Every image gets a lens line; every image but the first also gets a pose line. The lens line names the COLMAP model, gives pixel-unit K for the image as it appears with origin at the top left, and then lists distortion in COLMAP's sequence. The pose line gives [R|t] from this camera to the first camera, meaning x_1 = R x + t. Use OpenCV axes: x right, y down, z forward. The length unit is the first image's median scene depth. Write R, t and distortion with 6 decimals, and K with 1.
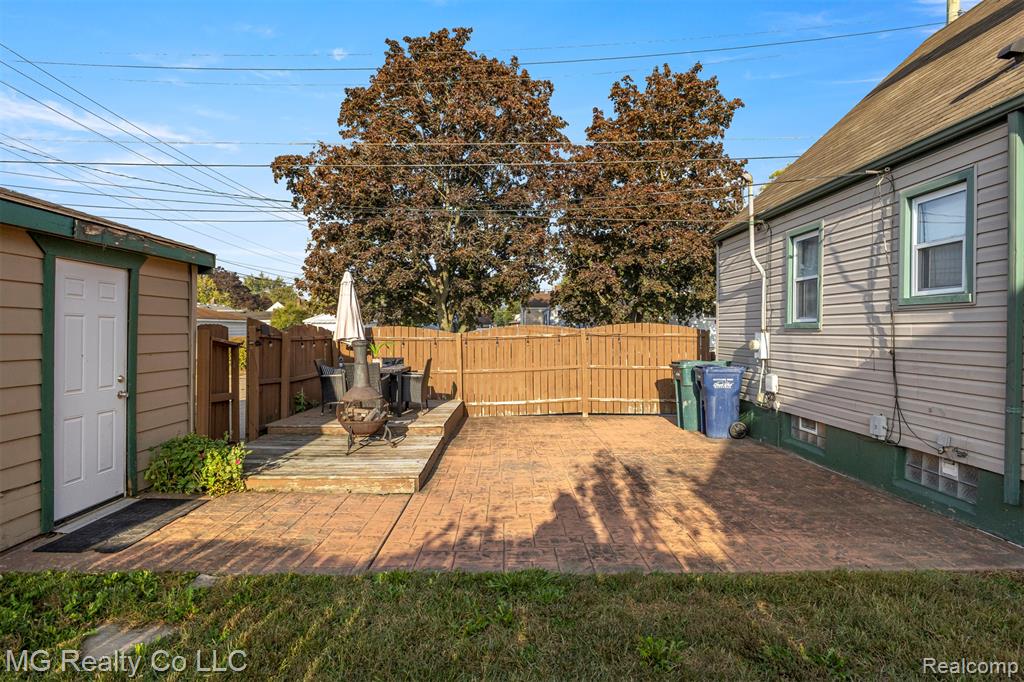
lens RADIAL K [[586.2, 0, 511.9], [0, 586.2, 337.5], [0, 0, 1]] dist [-0.000999, -0.000226]
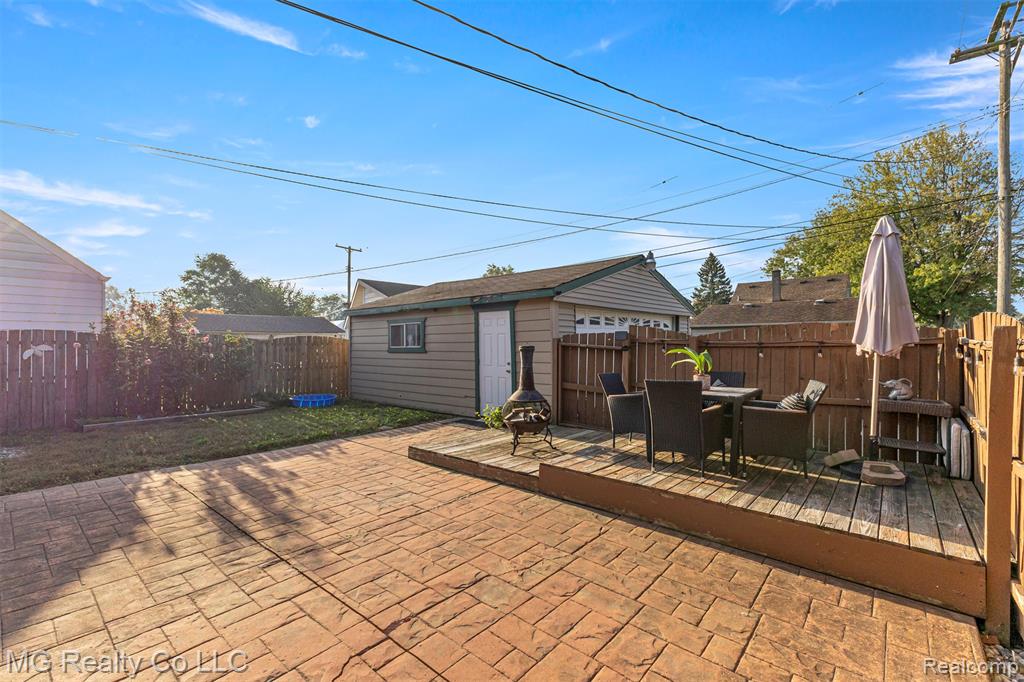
lens RADIAL K [[444.6, 0, 512.2], [0, 444.6, 341.6], [0, 0, 1]] dist [0.001553, 0.000476]
pose [[-0.665768, -0.001663, -0.746157, 0.517982], [-0.003534, 0.999993, 0.000925, -0.008395], [0.746151, 0.003253, -0.665769, 2.151611]]
